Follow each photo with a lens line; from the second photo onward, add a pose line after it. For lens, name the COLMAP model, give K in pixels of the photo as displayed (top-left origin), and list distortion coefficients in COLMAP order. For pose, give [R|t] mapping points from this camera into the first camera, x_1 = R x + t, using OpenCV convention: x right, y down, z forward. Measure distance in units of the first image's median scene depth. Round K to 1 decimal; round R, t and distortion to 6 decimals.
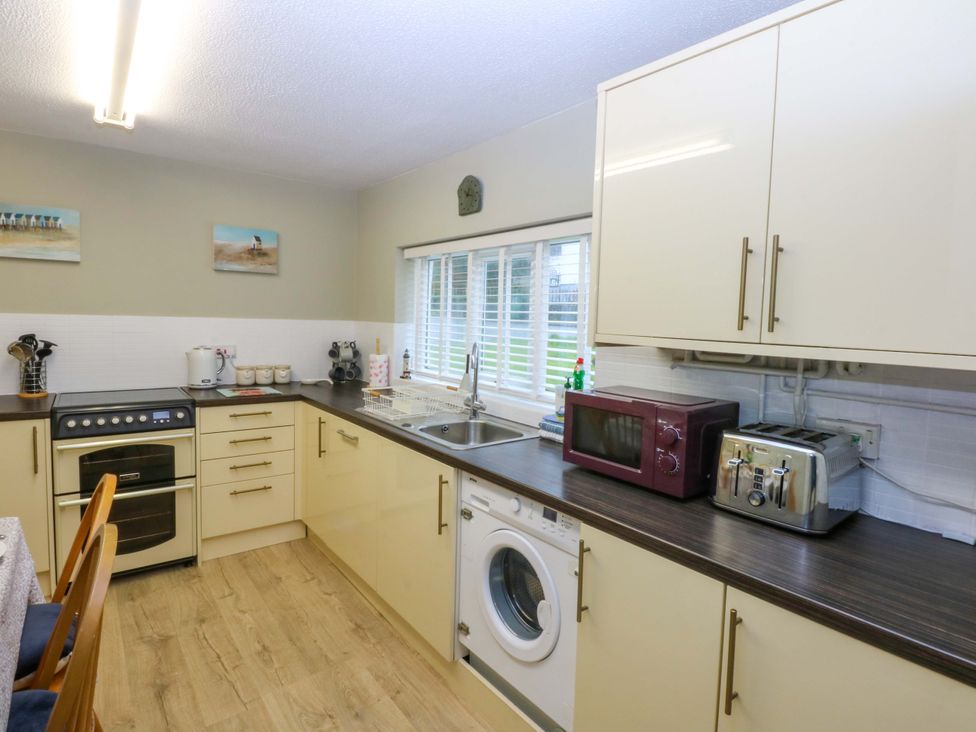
lens RADIAL K [[517.6, 0, 493.8], [0, 517.6, 355.3], [0, 0, 1]] dist [0.005548, -0.017884]
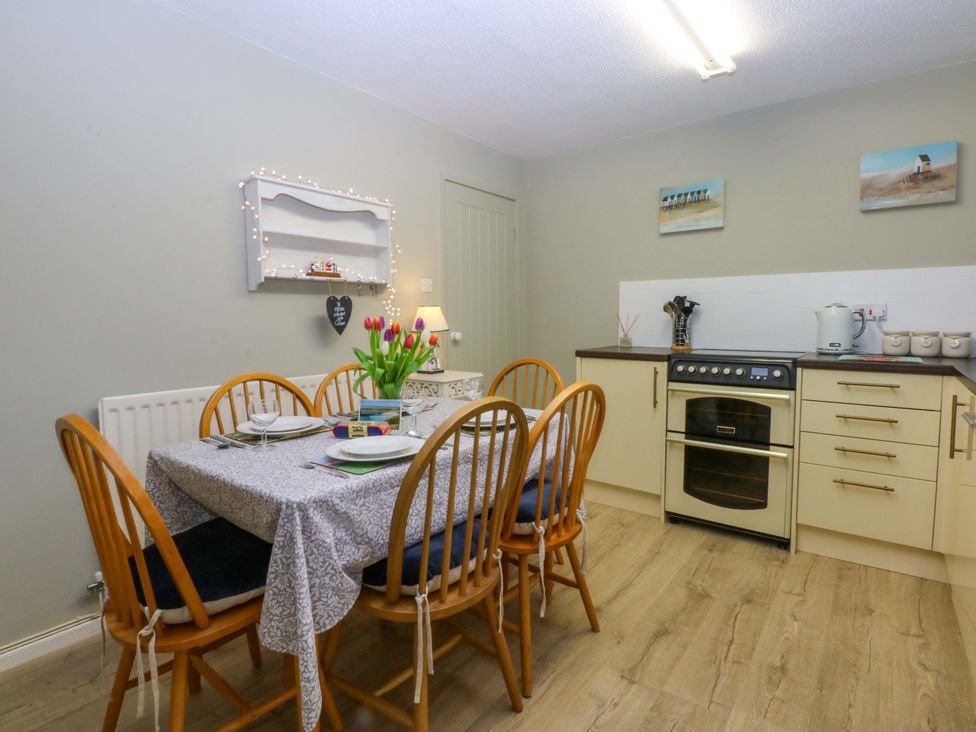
lens RADIAL K [[517.6, 0, 493.8], [0, 517.6, 355.3], [0, 0, 1]] dist [0.005548, -0.017884]
pose [[0.247205, 0.037575, -0.968234, 0.136524], [-0.056771, 0.998093, 0.024239, 0.089904], [0.967299, 0.048976, 0.248867, 0.300293]]
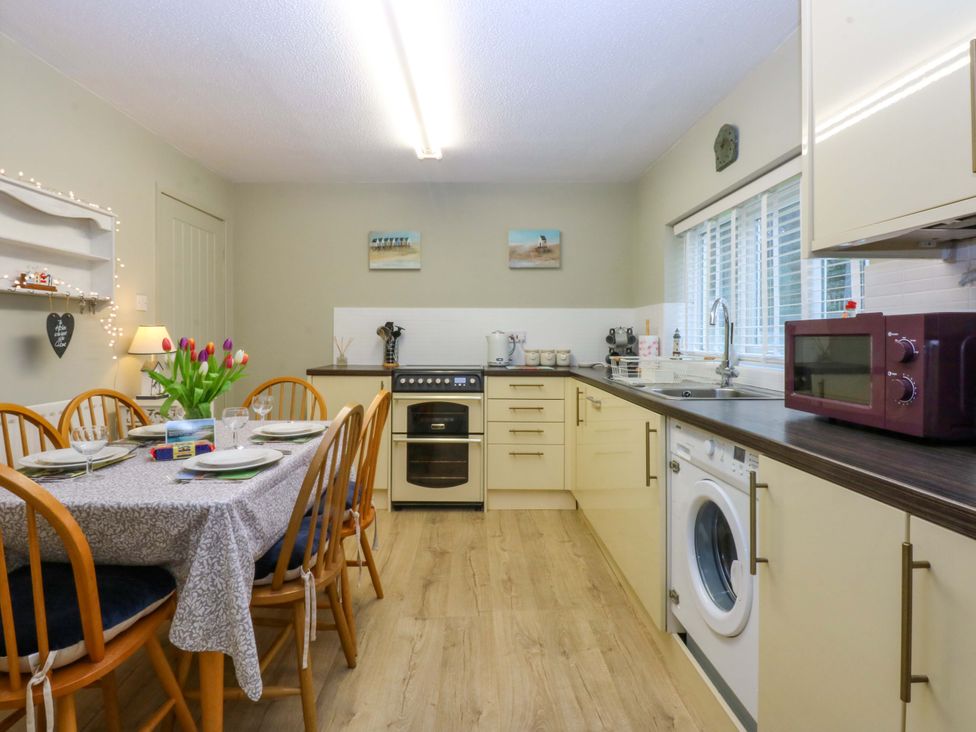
lens RADIAL K [[520.4, 0, 477.0], [0, 520.4, 342.7], [0, 0, 1]] dist [0.004606, -0.019007]
pose [[0.784341, -0.024233, -0.619857, 0.168738], [-0.022574, 0.997460, -0.067560, 0.107874], [0.619919, 0.066983, 0.781801, 0.034392]]
